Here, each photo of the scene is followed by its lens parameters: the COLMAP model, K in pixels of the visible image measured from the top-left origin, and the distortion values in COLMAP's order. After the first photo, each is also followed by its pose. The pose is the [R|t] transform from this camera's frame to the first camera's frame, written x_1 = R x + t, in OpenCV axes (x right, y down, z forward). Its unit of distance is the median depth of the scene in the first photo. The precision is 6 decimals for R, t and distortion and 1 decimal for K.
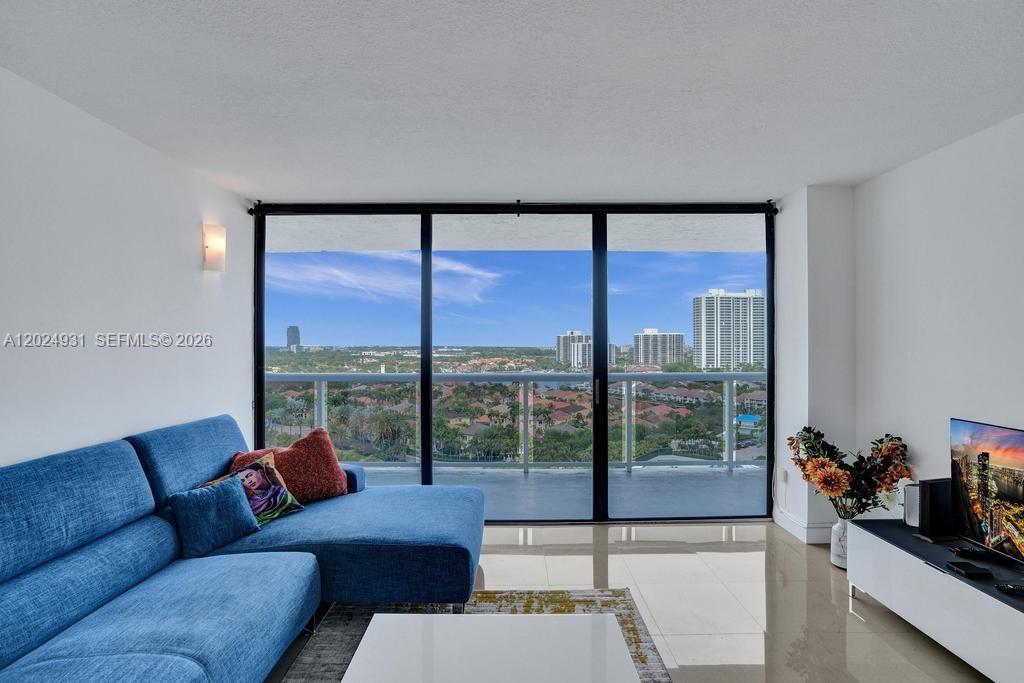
lens RADIAL K [[494.7, 0, 517.3], [0, 494.7, 339.5], [0, 0, 1]] dist [-0.016787, 0.001023]
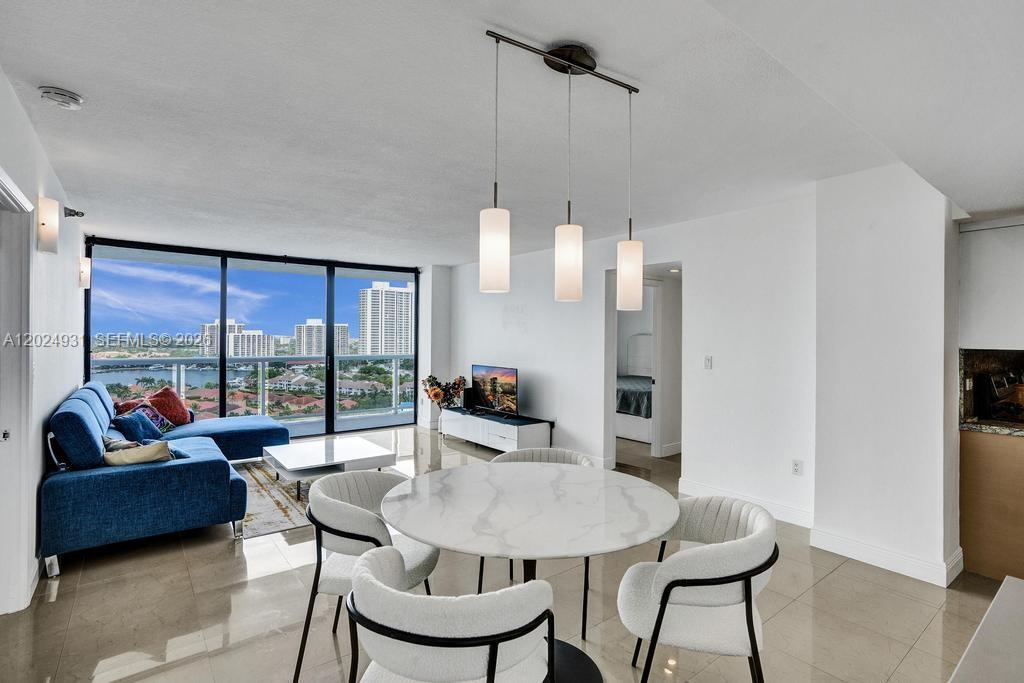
lens RADIAL K [[494.7, 0, 517.3], [0, 494.7, 339.5], [0, 0, 1]] dist [-0.016787, 0.001023]
pose [[0.794352, 0.003062, 0.607451, -0.465624], [-0.013288, 0.999836, 0.012336, -0.017603], [-0.607313, -0.017870, 0.794262, -1.033172]]
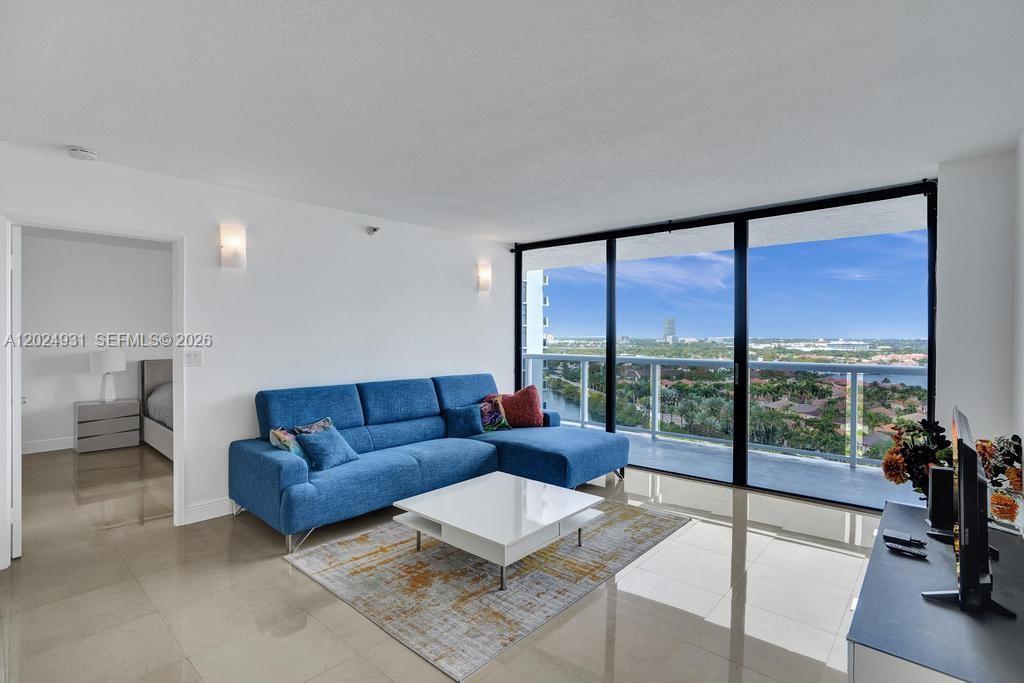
lens RADIAL K [[494.8, 0, 507.0], [0, 494.8, 339.0], [0, 0, 1]] dist [-0.029088, 0.000941]
pose [[0.736420, 0.006070, -0.676498, 0.637303], [0.004980, 0.999884, 0.014394, 0.006307], [0.676507, -0.013969, 0.736304, -0.242029]]
